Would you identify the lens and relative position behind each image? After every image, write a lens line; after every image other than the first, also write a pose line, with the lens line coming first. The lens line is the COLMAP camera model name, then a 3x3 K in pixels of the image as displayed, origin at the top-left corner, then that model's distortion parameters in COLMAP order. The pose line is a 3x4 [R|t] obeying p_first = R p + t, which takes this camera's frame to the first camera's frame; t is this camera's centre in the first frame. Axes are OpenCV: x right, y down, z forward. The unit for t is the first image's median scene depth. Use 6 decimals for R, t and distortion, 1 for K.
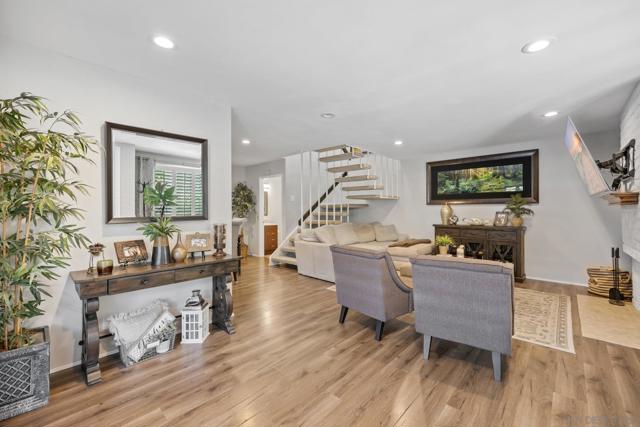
lens RADIAL K [[266.0, 0, 320.7], [0, 266.0, 210.4], [0, 0, 1]] dist [-0.005442, 0.001082]
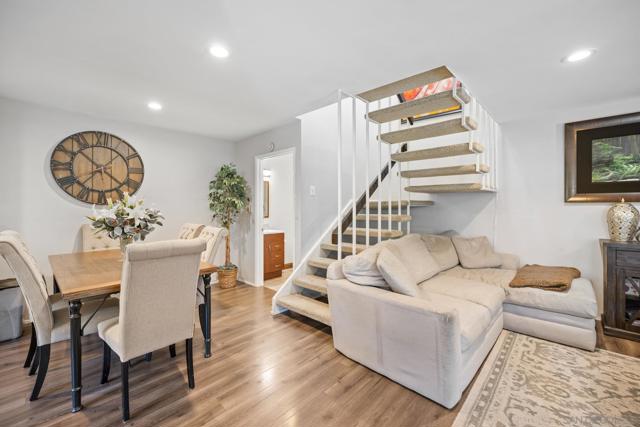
lens RADIAL K [[266.0, 0, 316.7], [0, 266.0, 204.9], [0, 0, 1]] dist [-0.005442, 0.001082]
pose [[0.999845, 0.003823, -0.017163, -0.108659], [-0.003918, 0.999977, -0.005538, -0.012934], [0.017141, 0.005605, 0.999837, 0.529370]]
